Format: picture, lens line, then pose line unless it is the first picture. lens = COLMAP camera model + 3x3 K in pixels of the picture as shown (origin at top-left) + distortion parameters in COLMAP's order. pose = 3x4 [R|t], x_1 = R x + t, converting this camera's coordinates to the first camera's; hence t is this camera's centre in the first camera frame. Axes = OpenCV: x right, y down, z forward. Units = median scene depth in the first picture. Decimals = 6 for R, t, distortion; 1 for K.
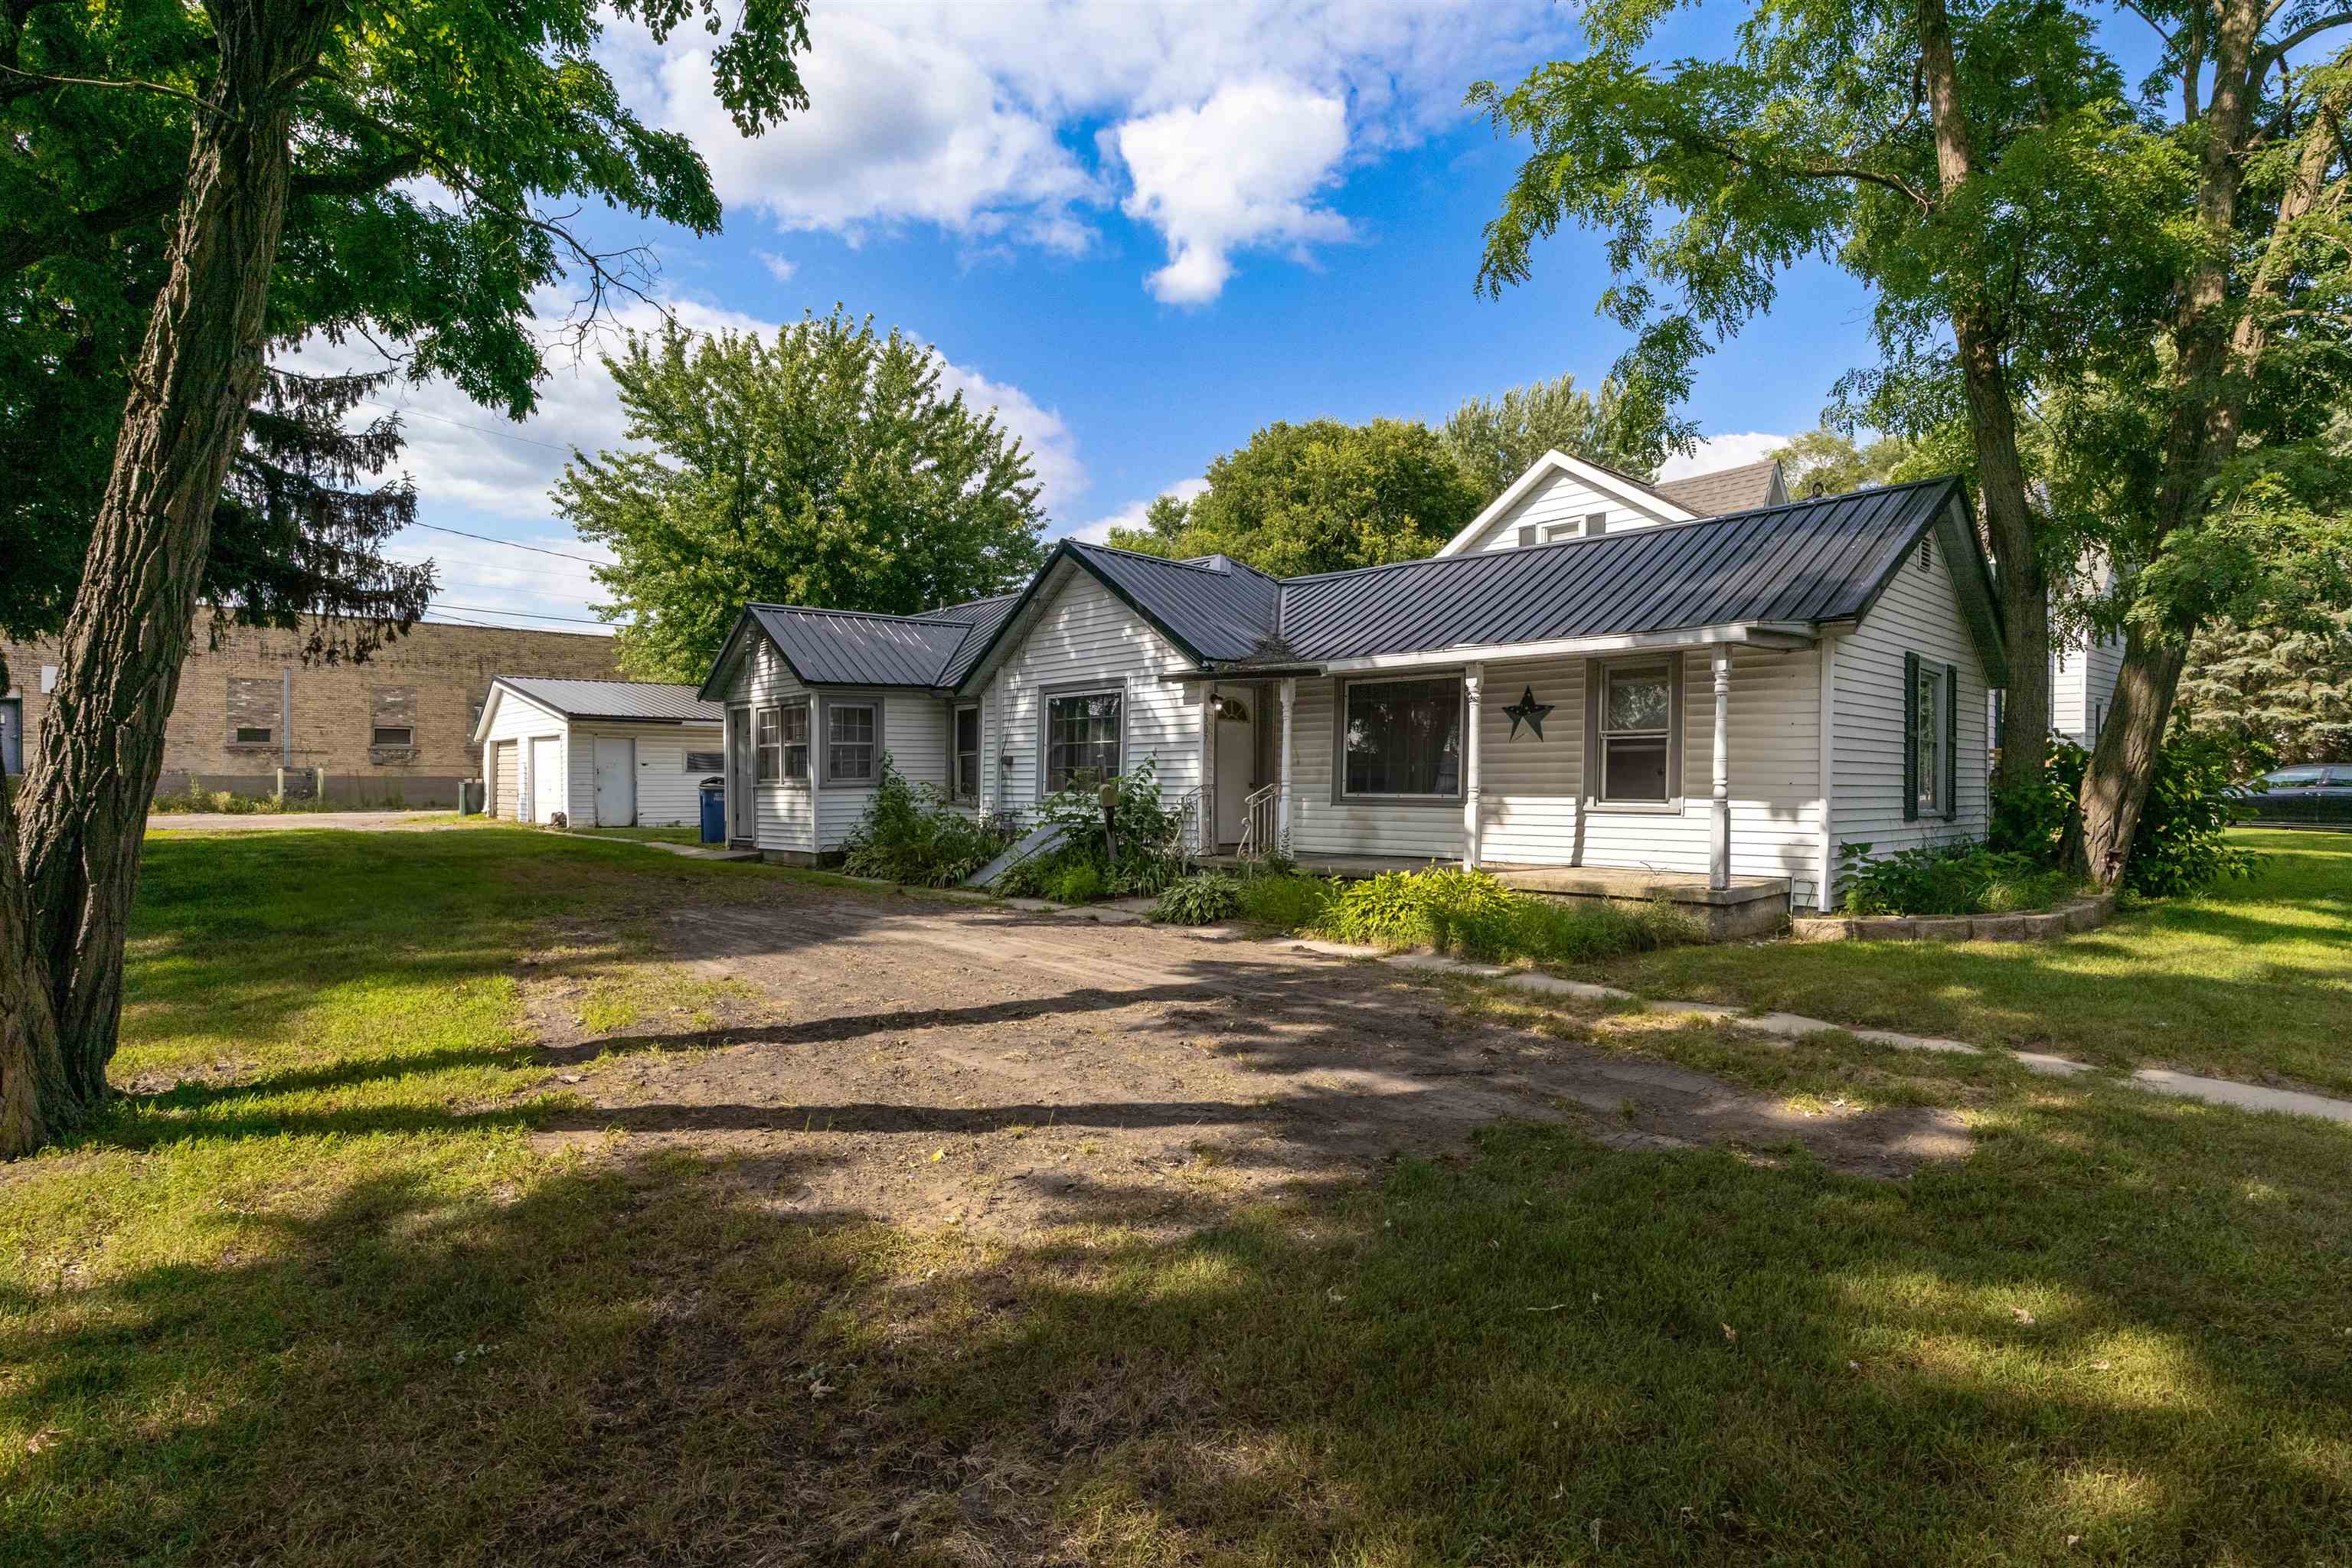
lens RADIAL K [[1176.0, 0, 1180.8], [0, 1176.0, 791.2], [0, 0, 1]] dist [-0.001782, -0.000220]
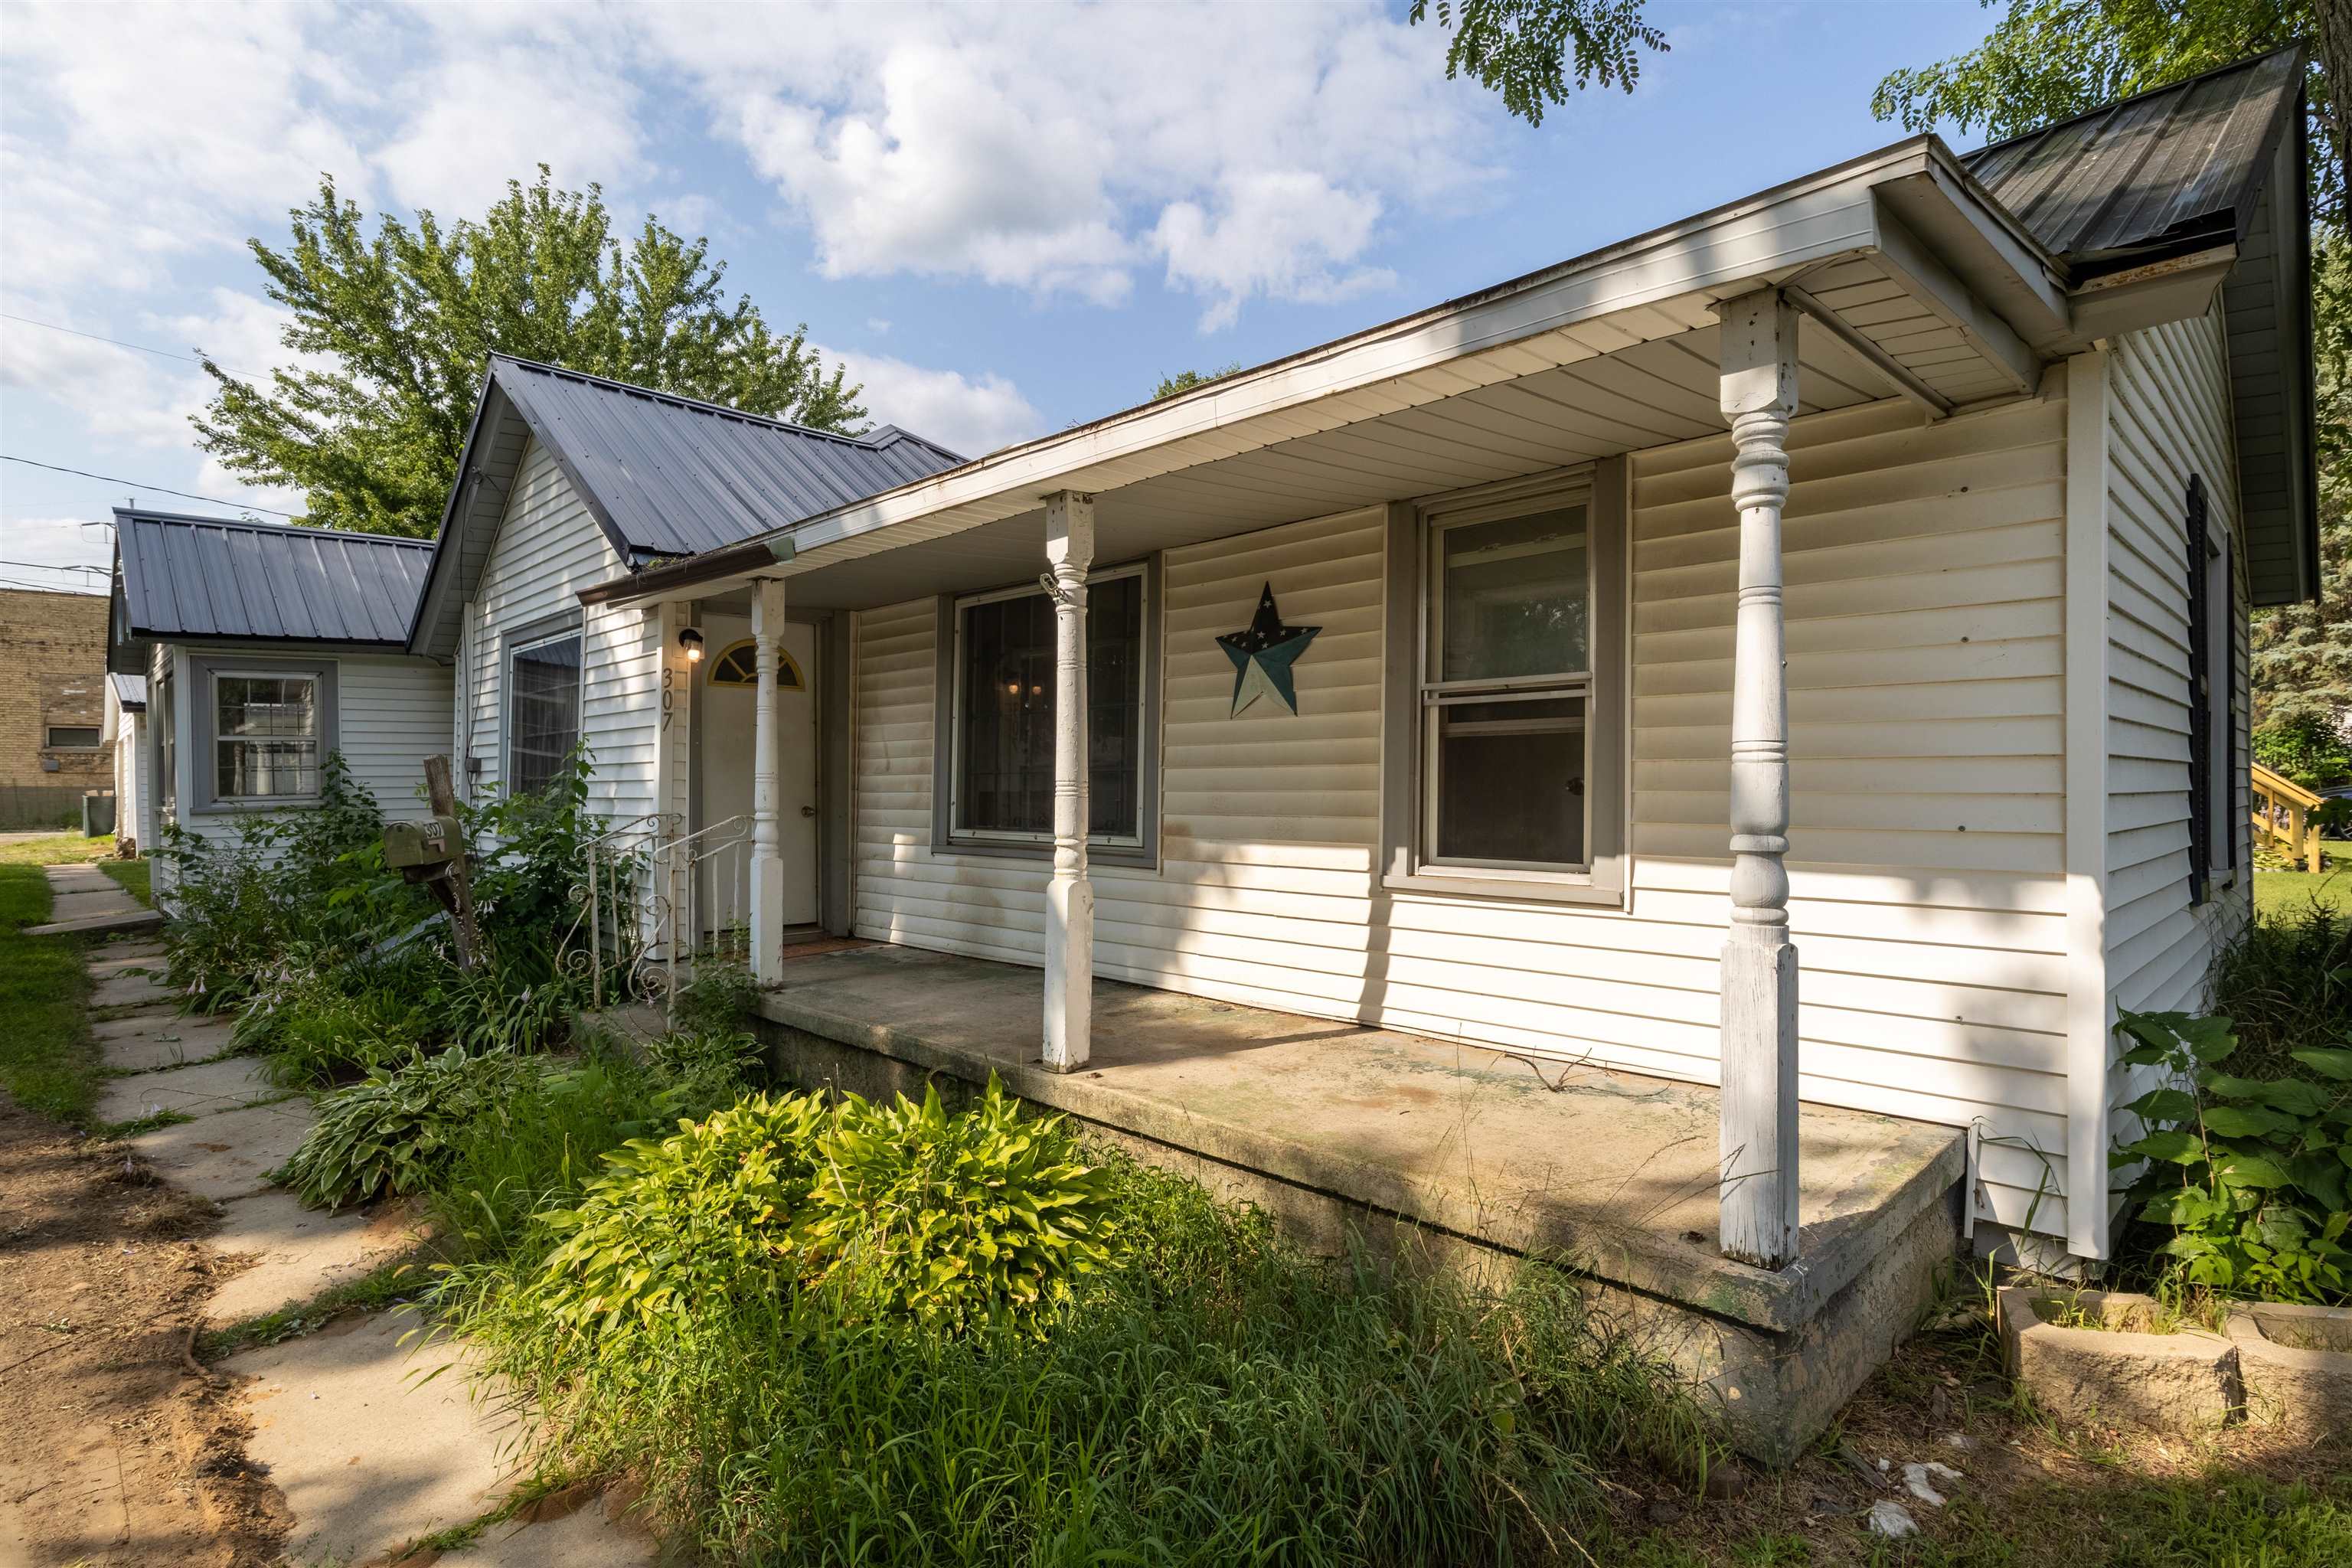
lens RADIAL K [[1216.0, 0, 1172.2], [0, 1216.0, 781.4], [0, 0, 1]] dist [-0.011010, 0.000717]
pose [[0.999575, -0.008062, 0.028003, 0.088670], [0.008261, 0.999941, -0.007001, -0.005645], [-0.027945, 0.007230, 0.999583, 0.202607]]
